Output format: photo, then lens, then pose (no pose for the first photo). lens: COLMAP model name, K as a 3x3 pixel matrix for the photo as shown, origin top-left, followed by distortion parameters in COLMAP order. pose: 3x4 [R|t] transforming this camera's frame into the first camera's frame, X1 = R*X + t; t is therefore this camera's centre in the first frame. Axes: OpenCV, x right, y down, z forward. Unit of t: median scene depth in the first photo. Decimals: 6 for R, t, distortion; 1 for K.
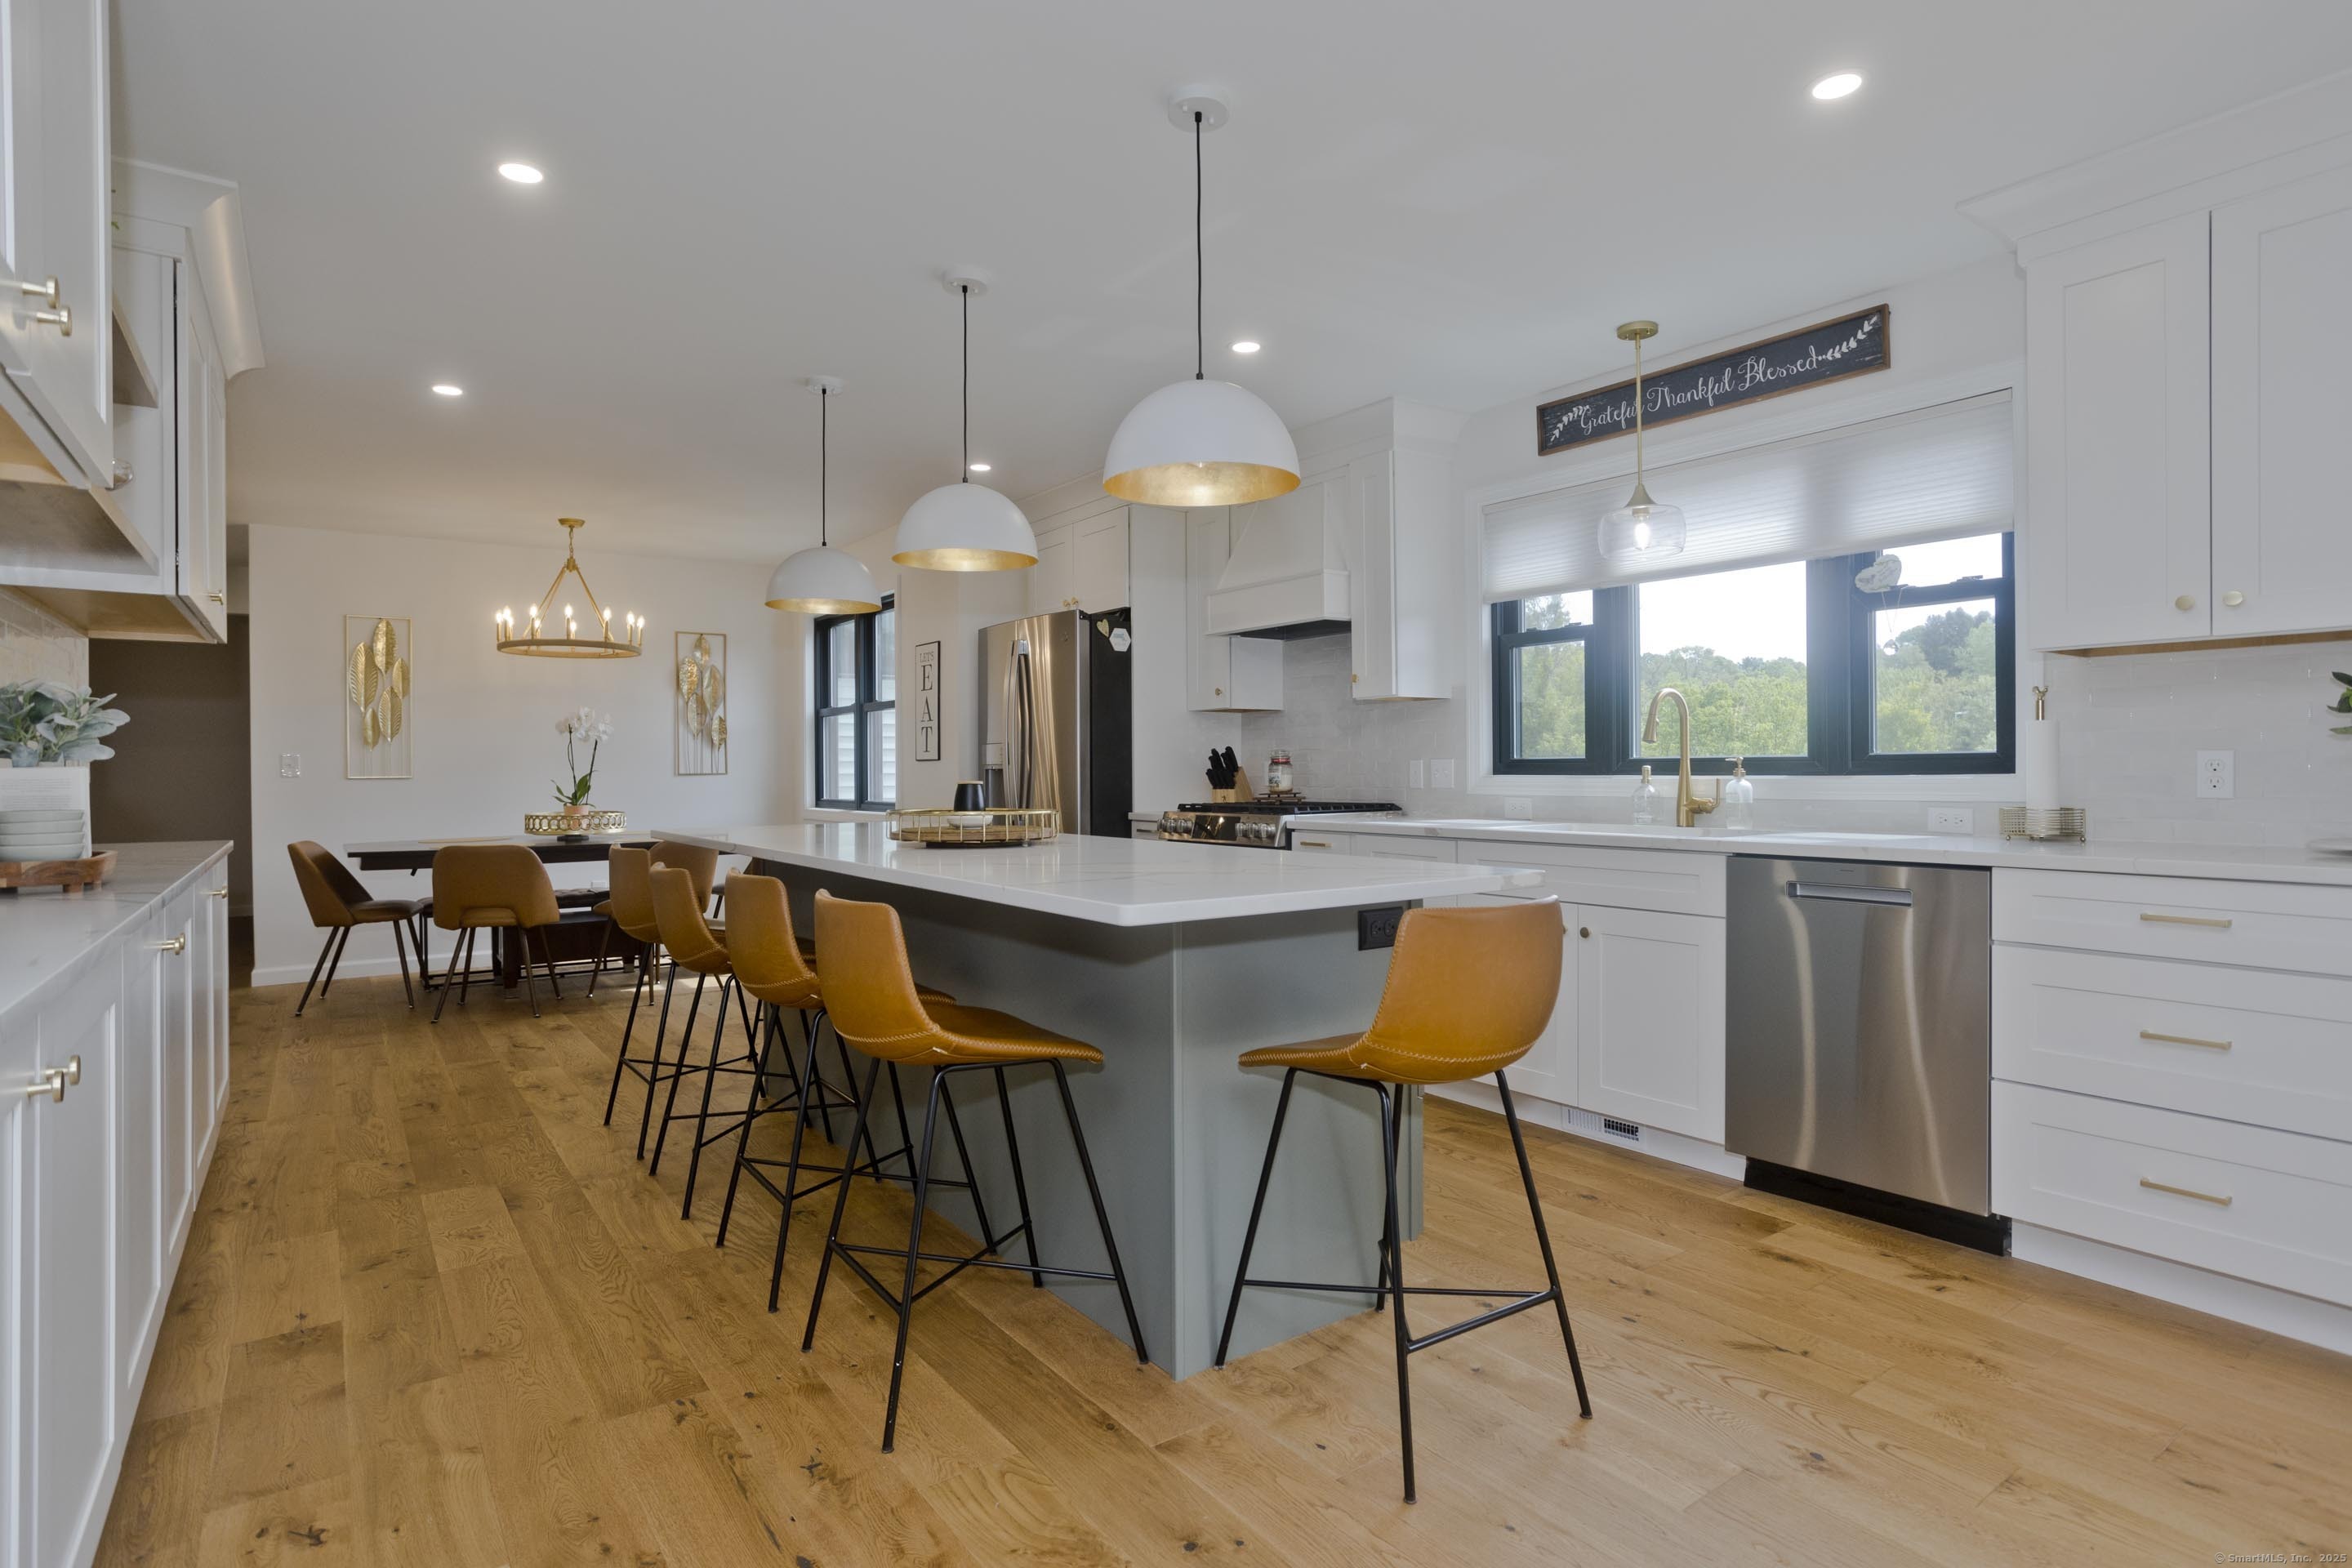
lens RADIAL K [[1222.9, 0, 1176.5], [0, 1222.9, 770.2], [0, 0, 1]] dist [-0.034938, 0.040652]
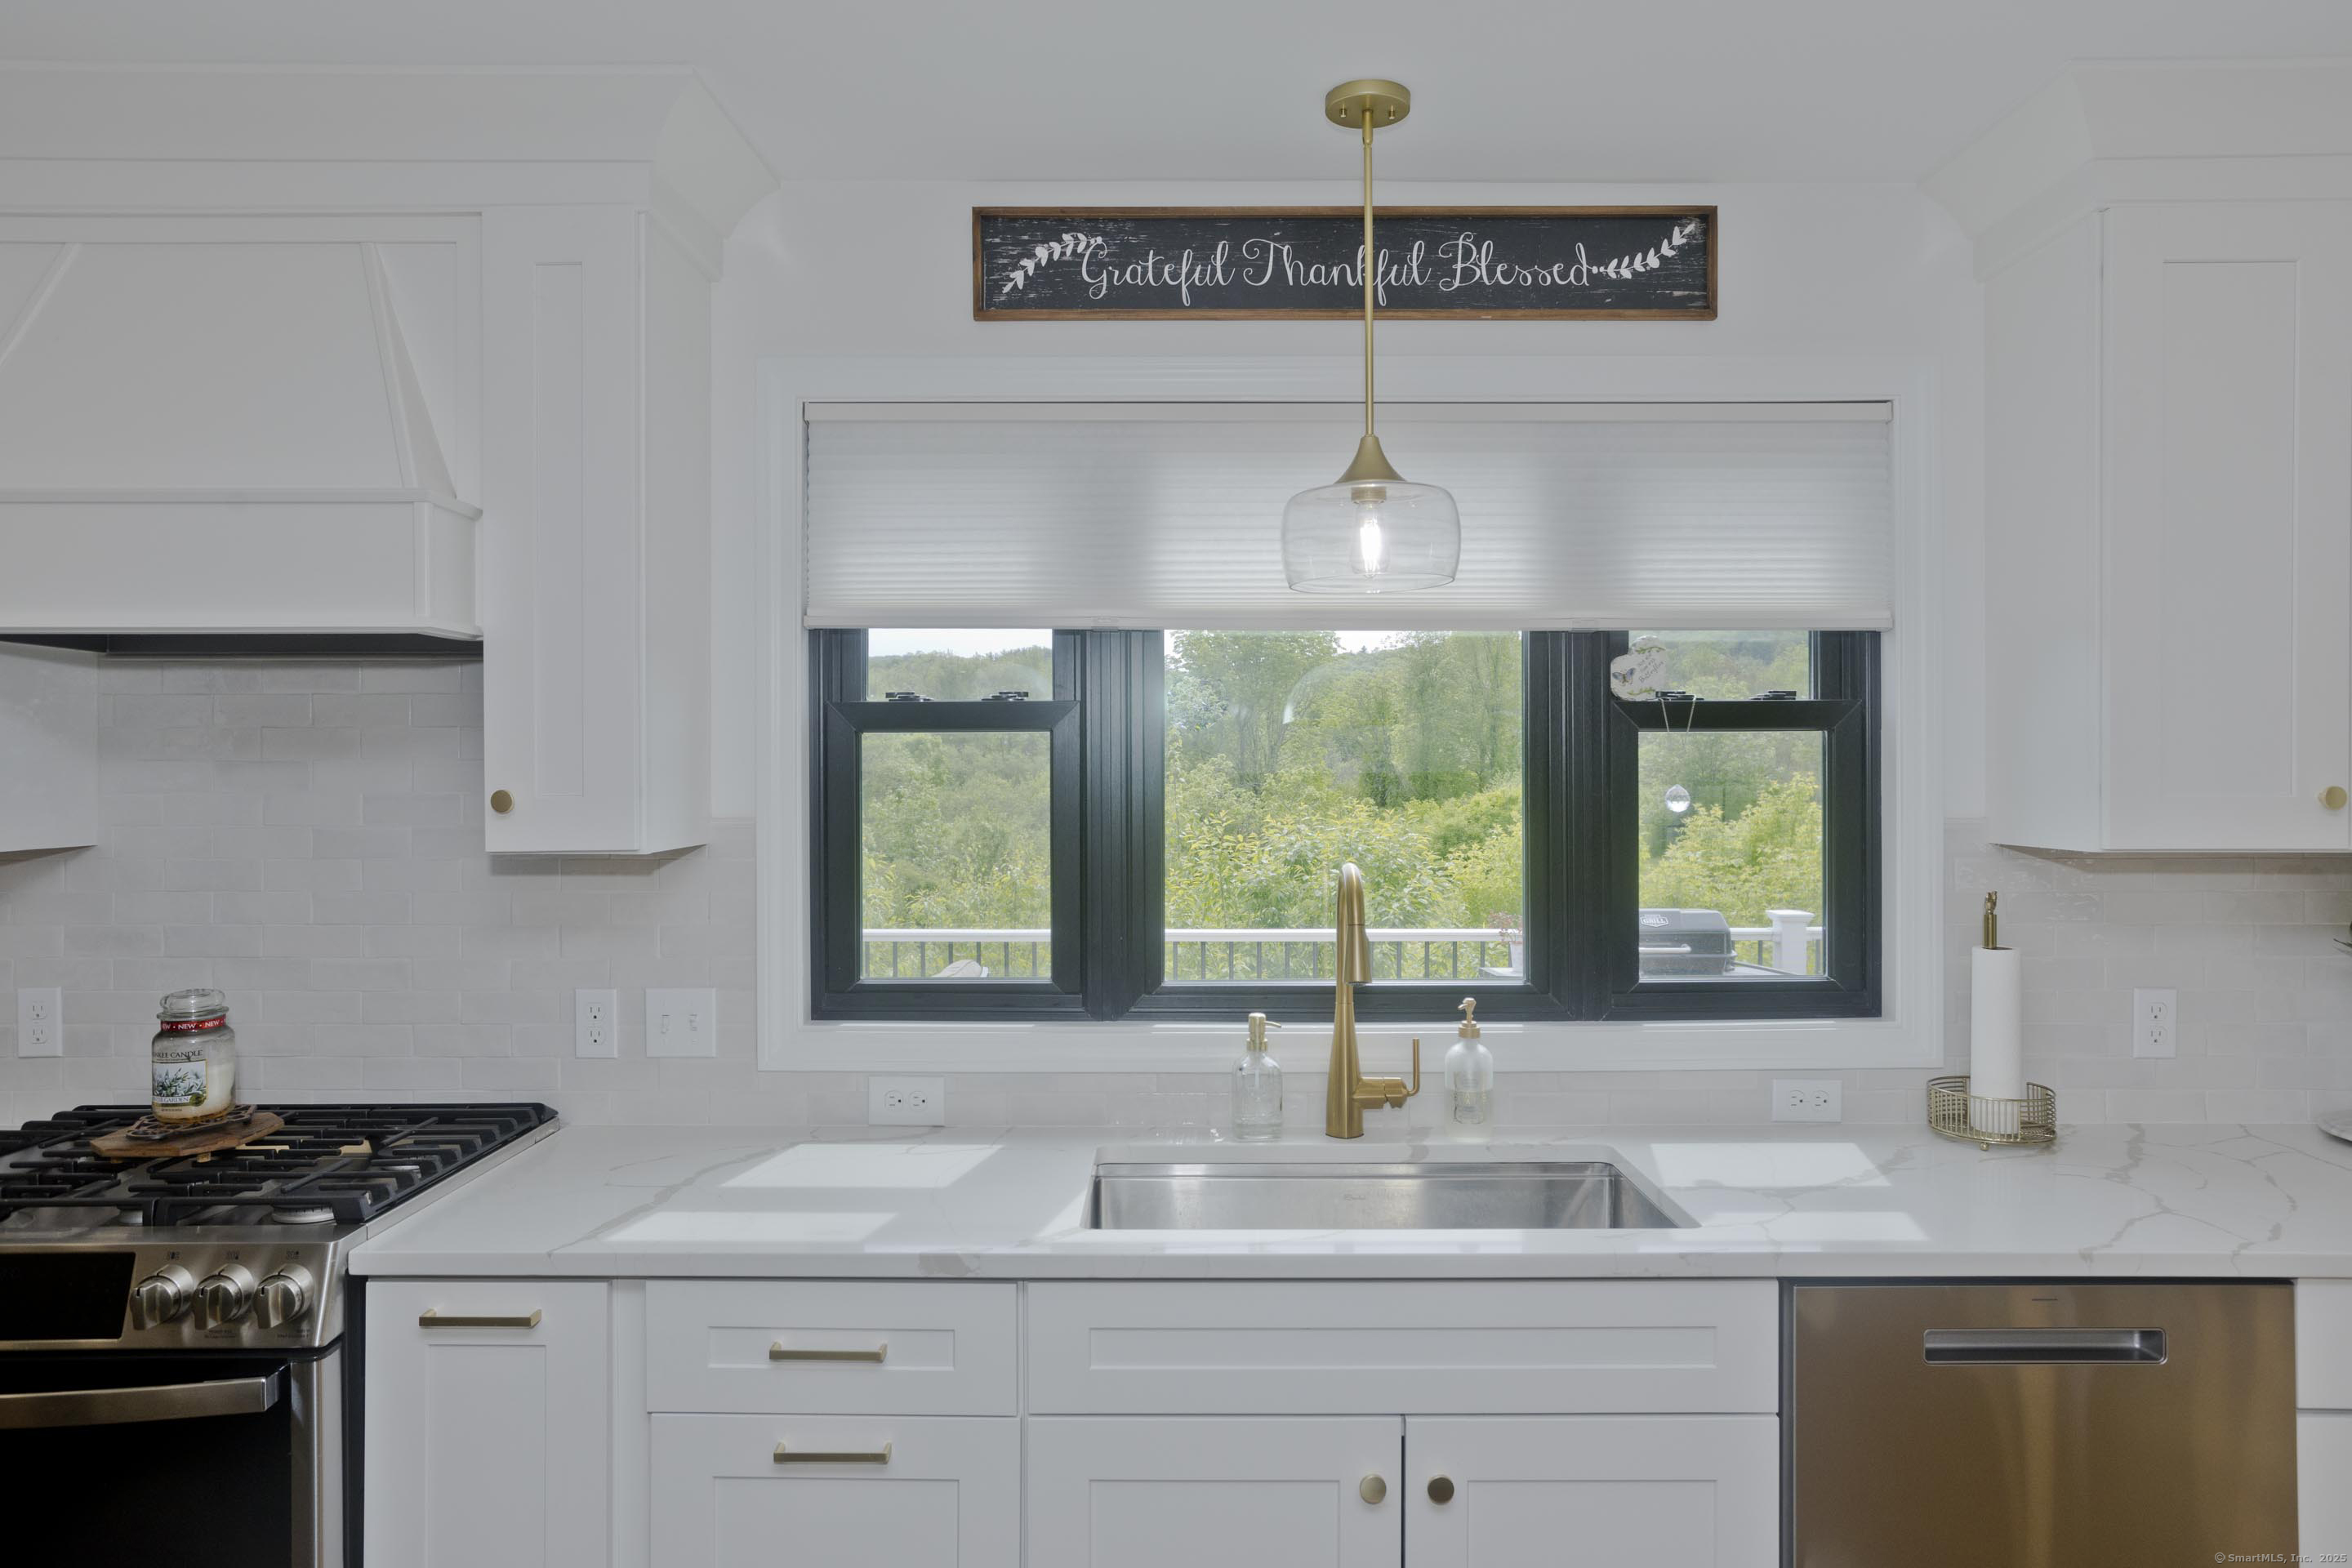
lens RADIAL K [[1527.9, 0, 1176.4], [0, 1527.9, 763.3], [0, 0, 1]] dist [-0.018569, 0.000494]
pose [[0.585194, 0.005807, 0.810873, -0.133779], [-0.000153, 0.999975, -0.007051, -0.104893], [-0.810893, 0.004002, 0.585180, 0.713065]]
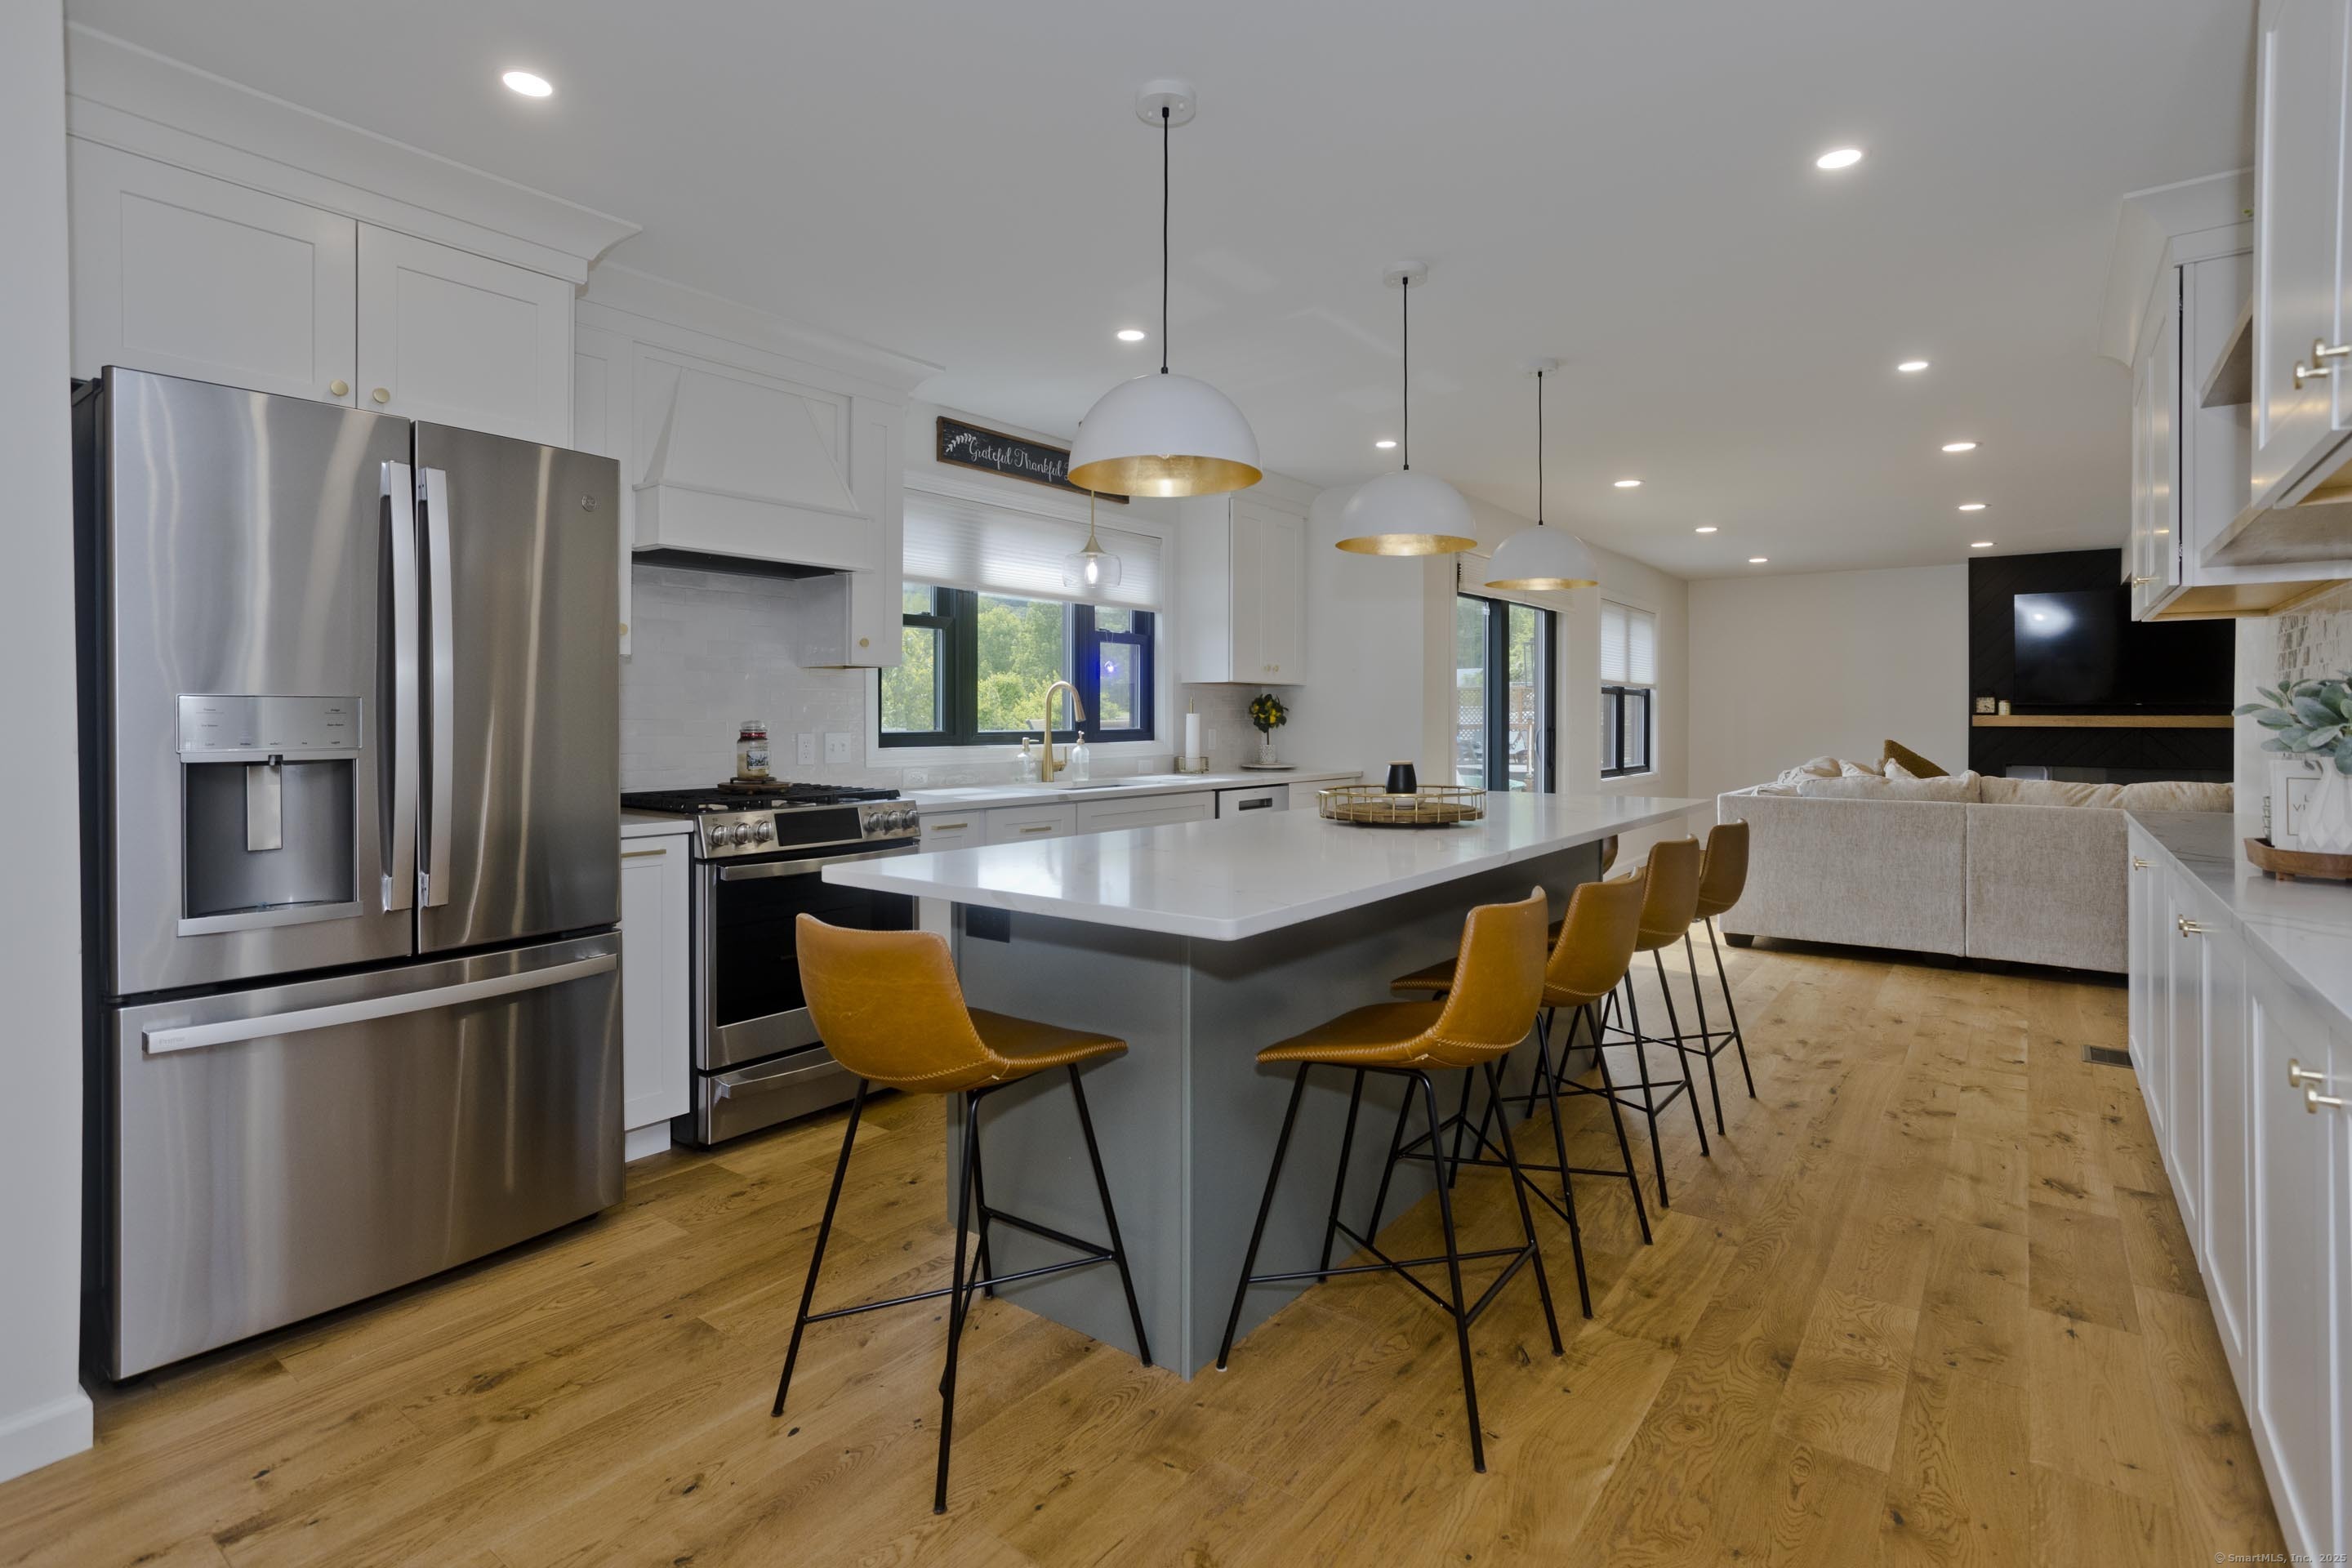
lens RADIAL K [[1170.6, 0, 1183.3], [0, 1170.6, 730.9], [0, 0, 1]] dist [-0.035873, 0.025911]
pose [[-0.315638, -0.002383, 0.948877, -0.919321], [0.005809, 0.999973, 0.004444, -0.016201], [-0.948862, 0.006915, -0.315616, 1.315966]]
